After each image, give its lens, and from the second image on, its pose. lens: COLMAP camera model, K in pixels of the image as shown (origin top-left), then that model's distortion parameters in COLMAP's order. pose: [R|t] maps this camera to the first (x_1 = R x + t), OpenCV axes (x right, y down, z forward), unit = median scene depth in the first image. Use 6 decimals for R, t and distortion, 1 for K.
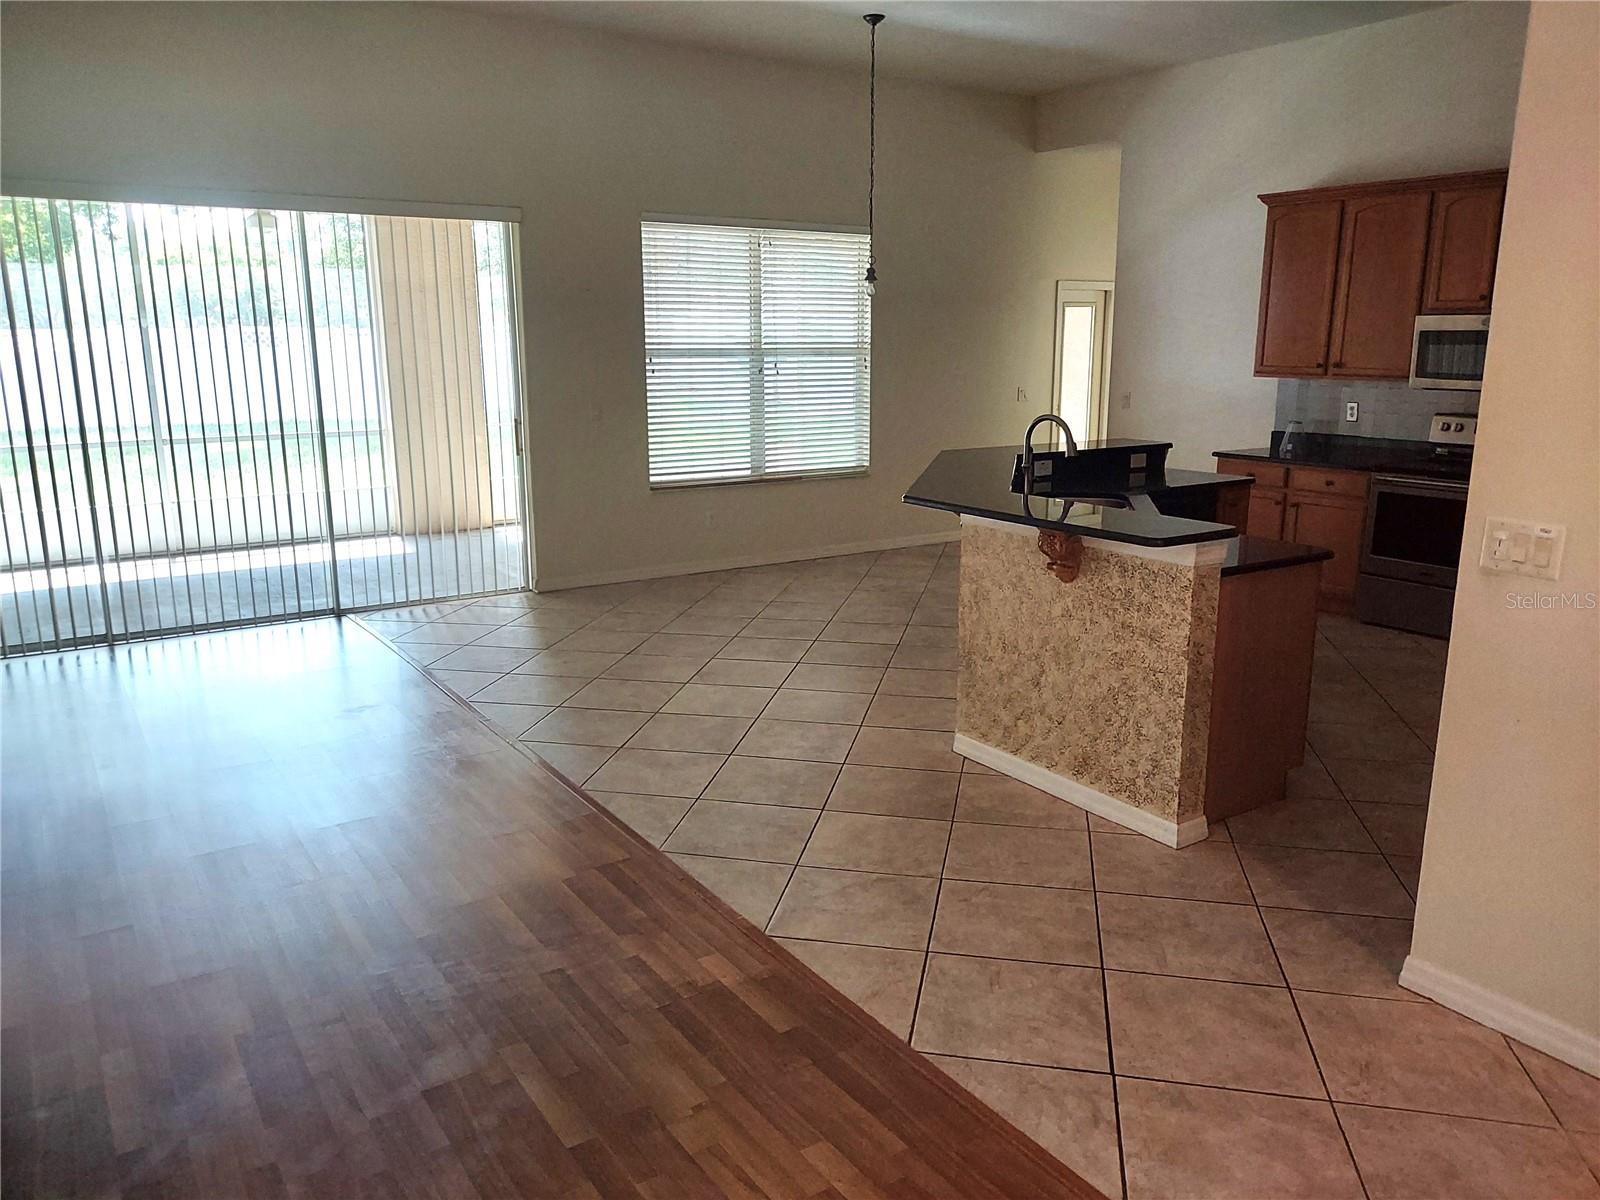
lens RADIAL K [[1171.7, 0, 810.4], [0, 1171.7, 590.5], [0, 0, 1]] dist [0.054651, -0.061265]
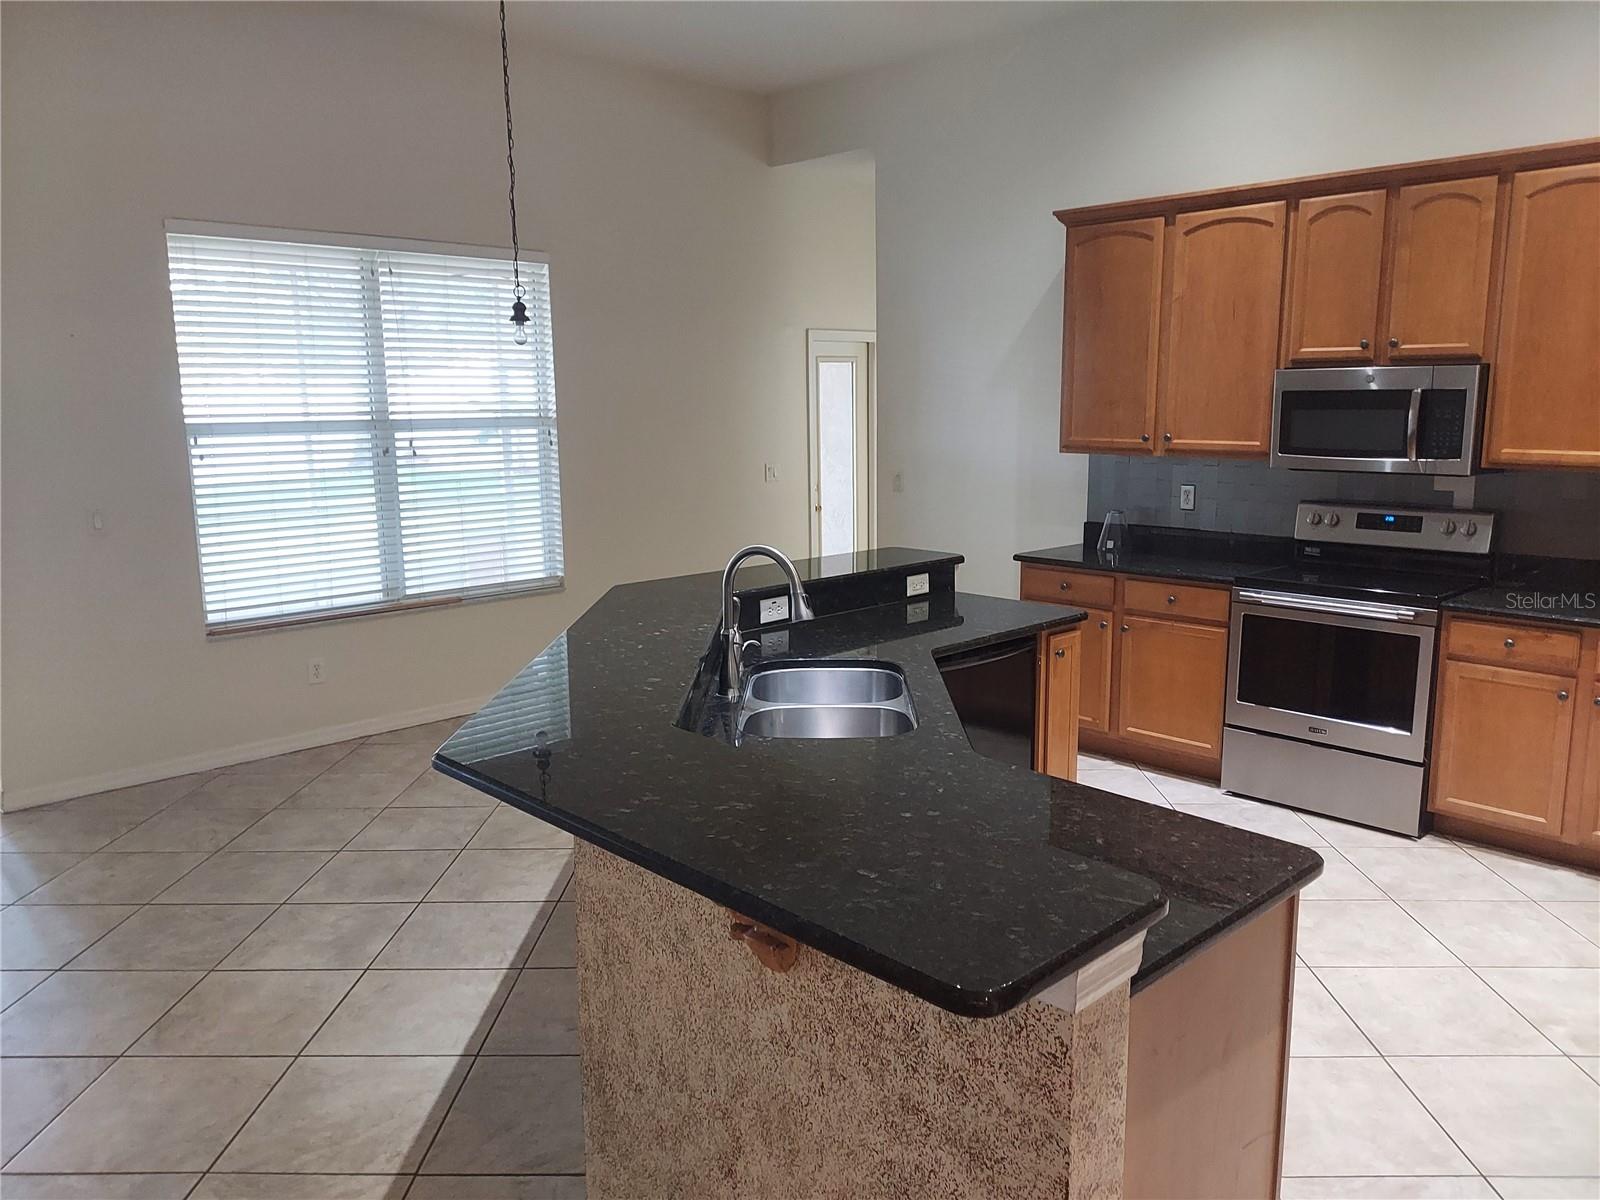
lens RADIAL K [[1171.7, 0, 801.5], [0, 1171.7, 591.6], [0, 0, 1]] dist [0.054651, -0.061265]
pose [[0.984906, -0.037726, 0.168927, 0.085054], [0.045535, 0.998054, -0.042595, -0.069212], [-0.166991, 0.049644, 0.984708, 0.299073]]
